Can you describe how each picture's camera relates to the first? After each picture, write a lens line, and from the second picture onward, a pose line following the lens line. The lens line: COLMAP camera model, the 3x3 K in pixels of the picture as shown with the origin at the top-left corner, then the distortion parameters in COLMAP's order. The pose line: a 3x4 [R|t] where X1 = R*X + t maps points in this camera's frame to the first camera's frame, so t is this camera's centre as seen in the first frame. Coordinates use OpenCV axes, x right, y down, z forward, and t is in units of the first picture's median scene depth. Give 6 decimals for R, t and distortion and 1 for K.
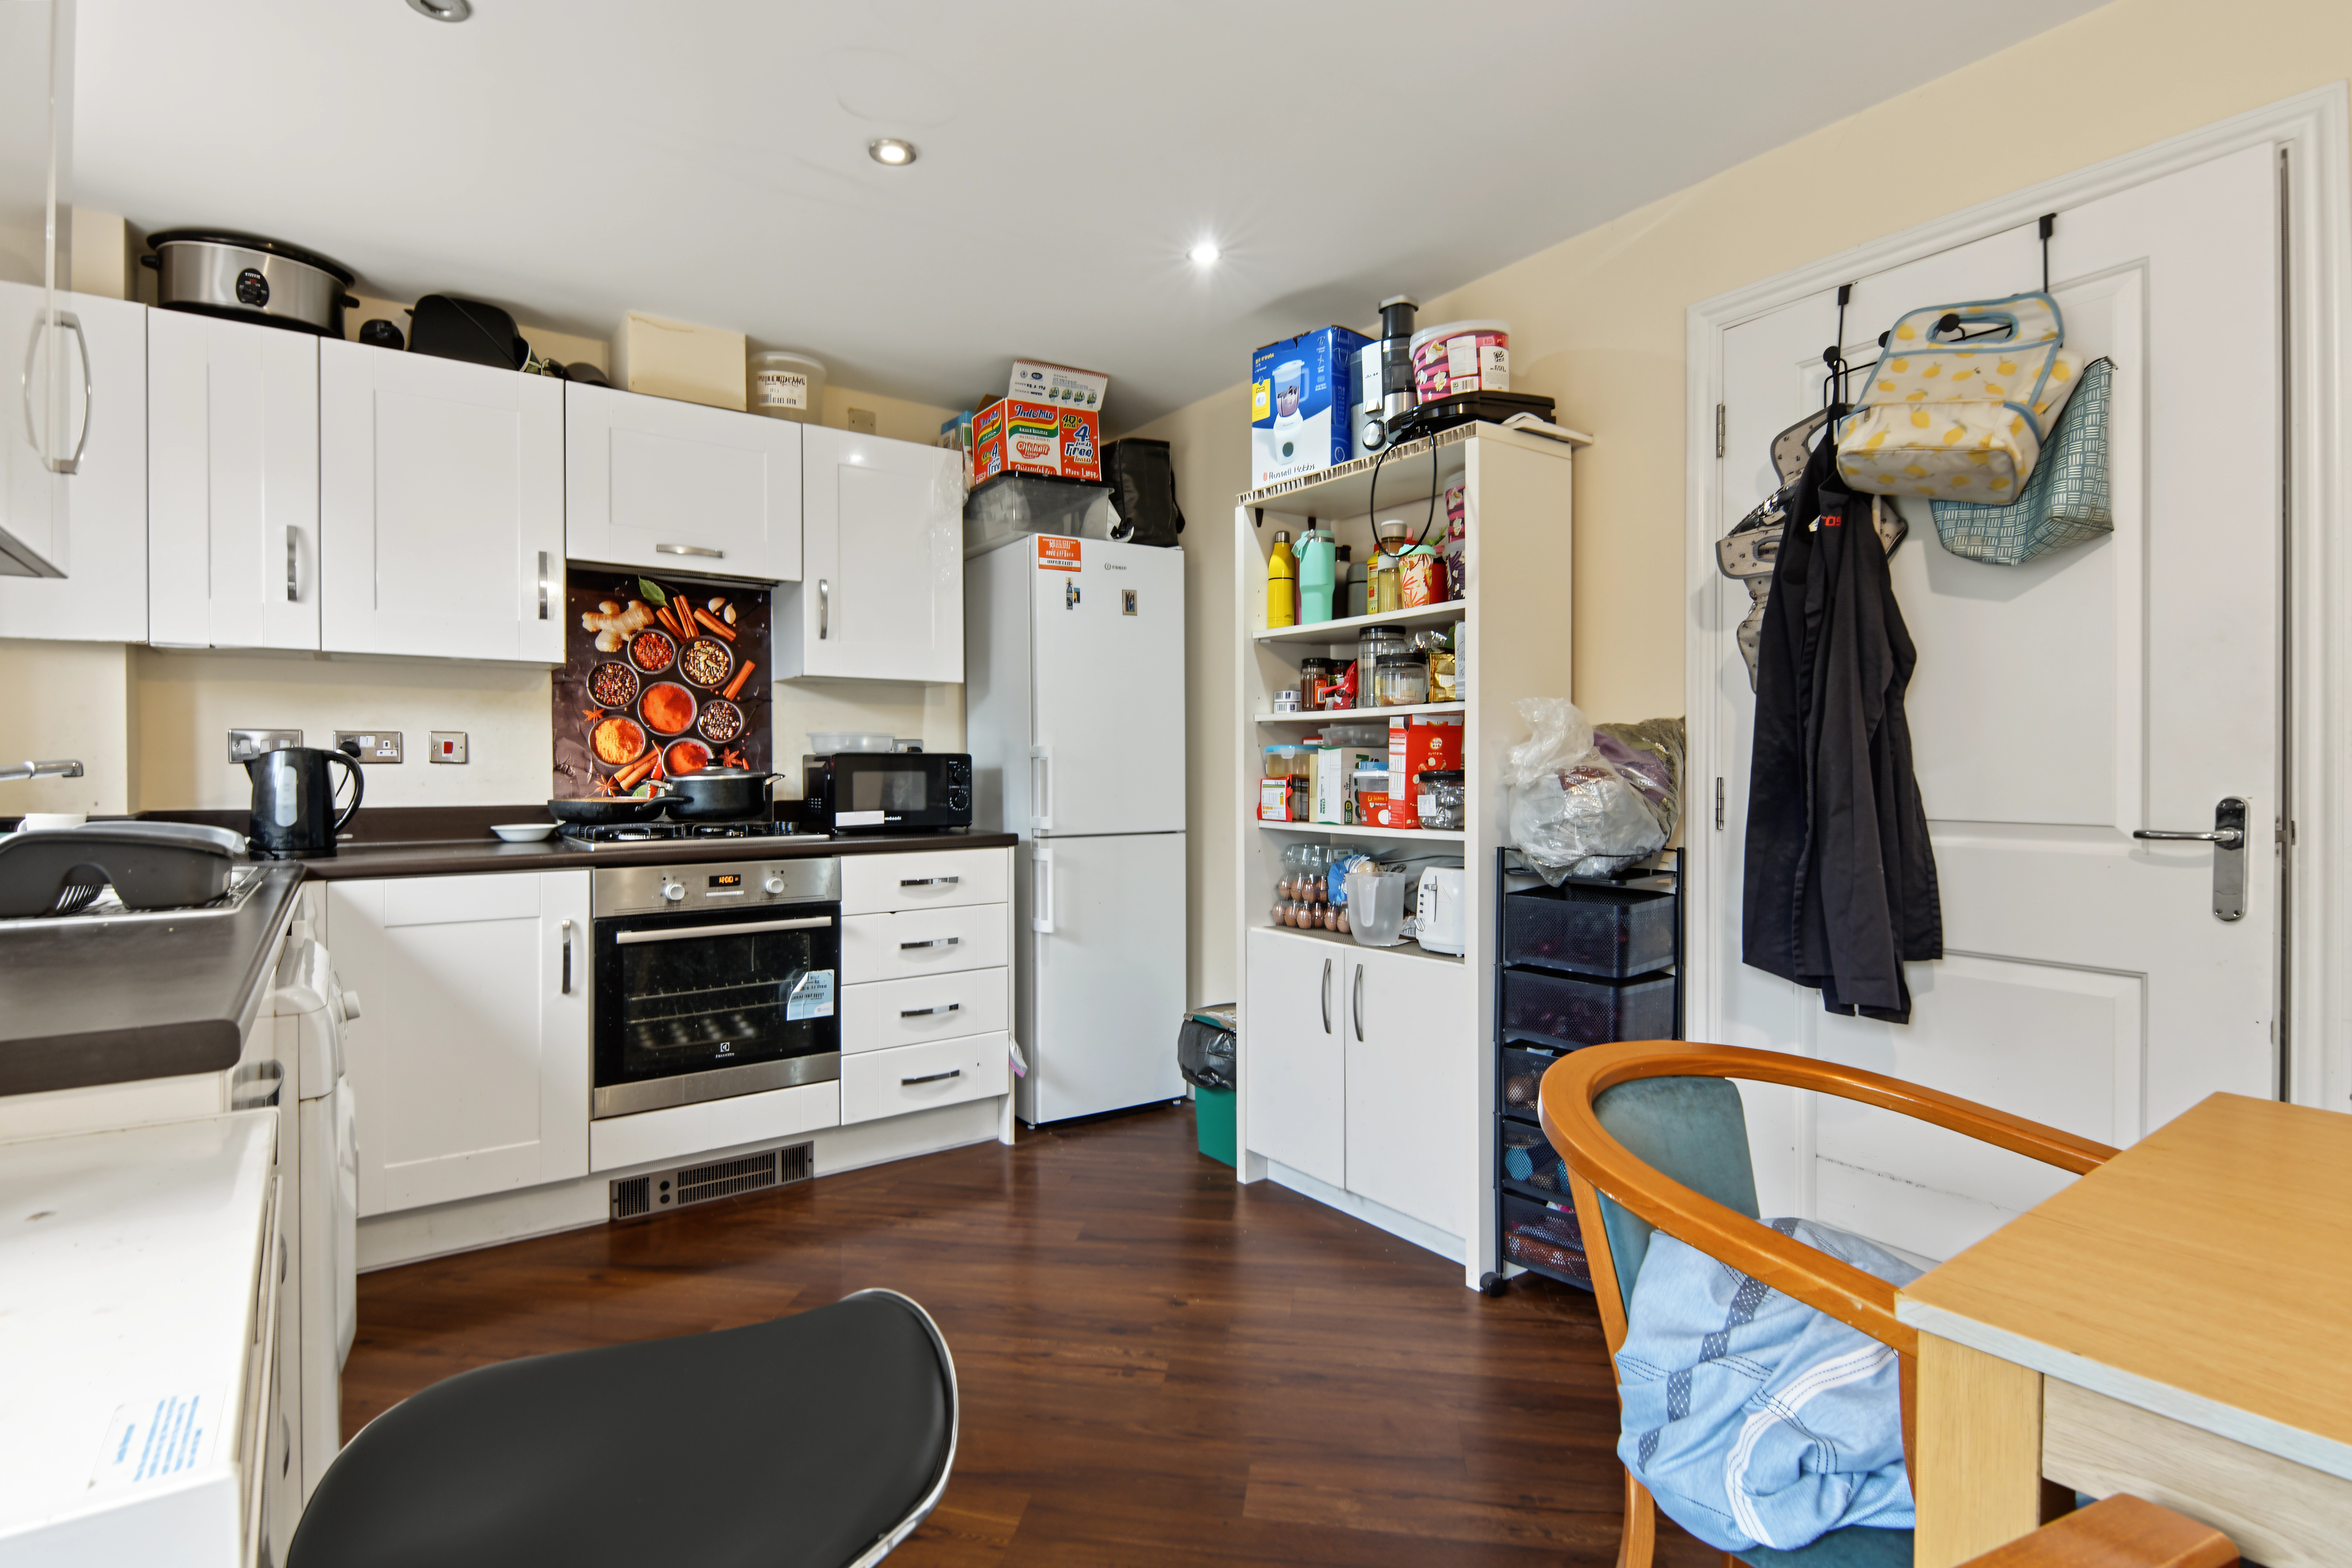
lens RADIAL K [[1149.7, 0, 1180.6], [0, 1149.7, 778.6], [0, 0, 1]] dist [0.010177, -0.013016]
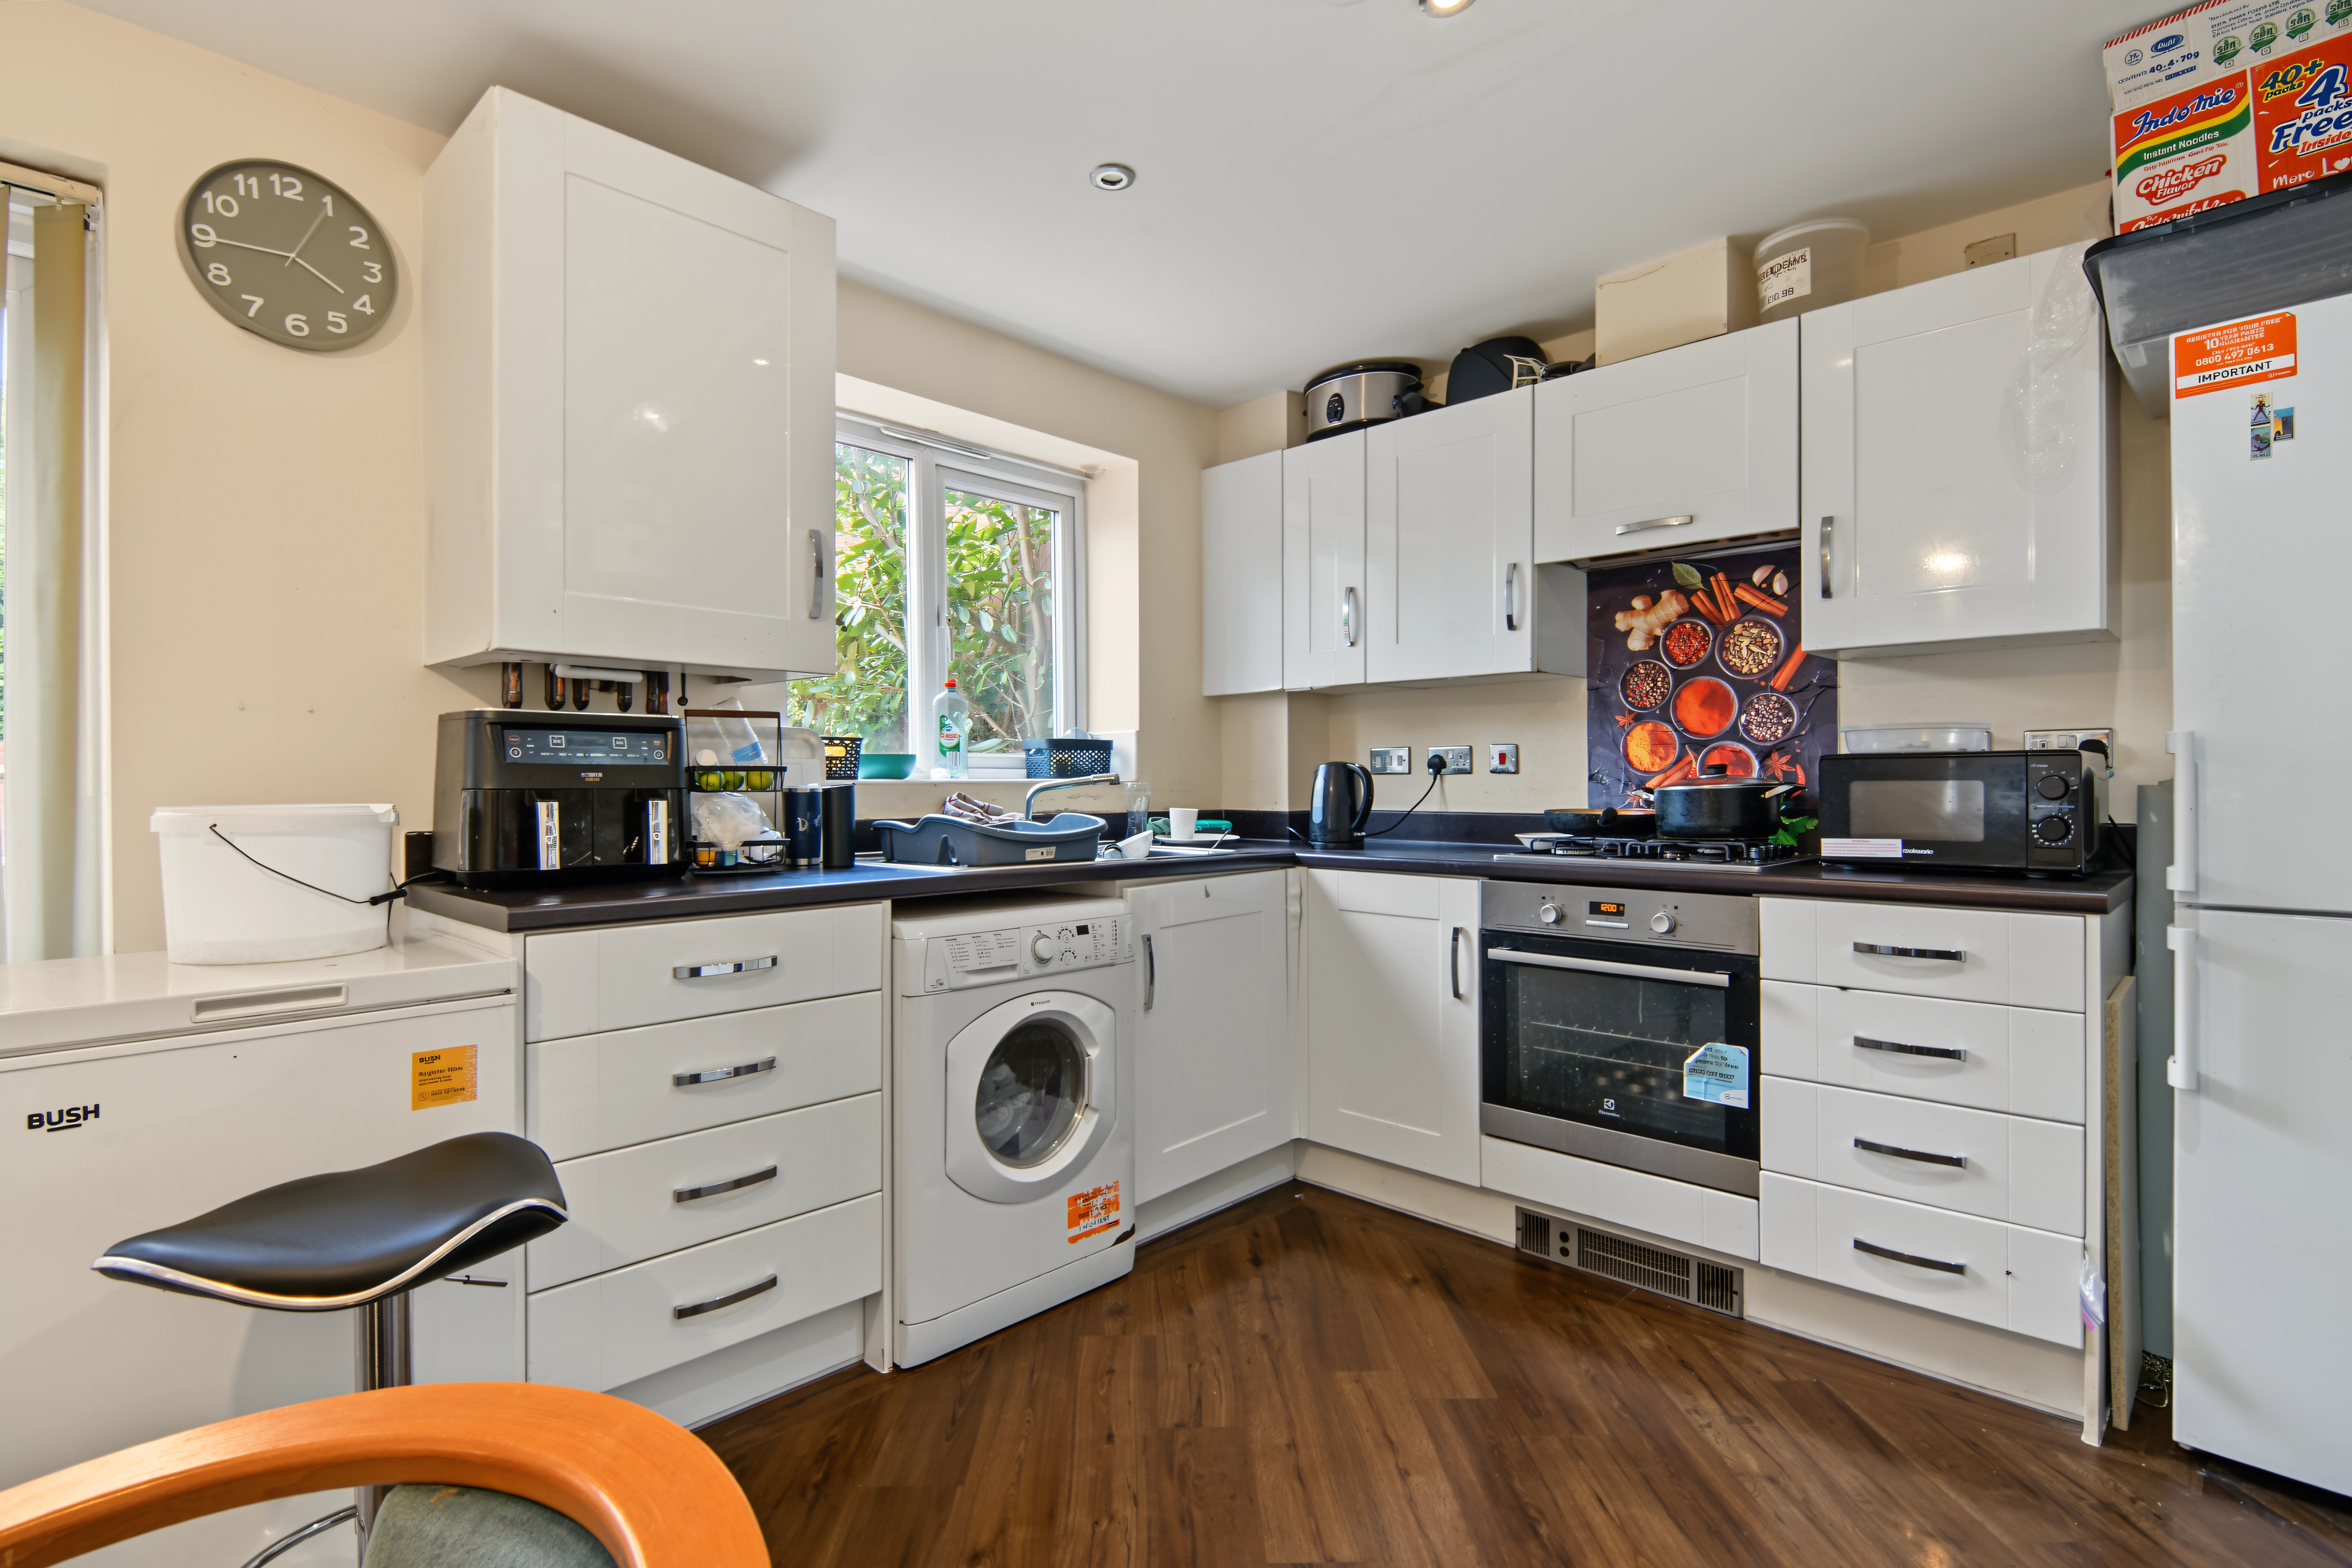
lens RADIAL K [[1149.7, 0, 1179.0], [0, 1149.7, 786.2], [0, 0, 1]] dist [0.010177, -0.013016]
pose [[0.149187, 0.004977, -0.988796, 0.354957], [-0.006196, 0.999972, 0.004098, -0.003203], [0.988790, 0.005515, 0.149214, 0.496147]]
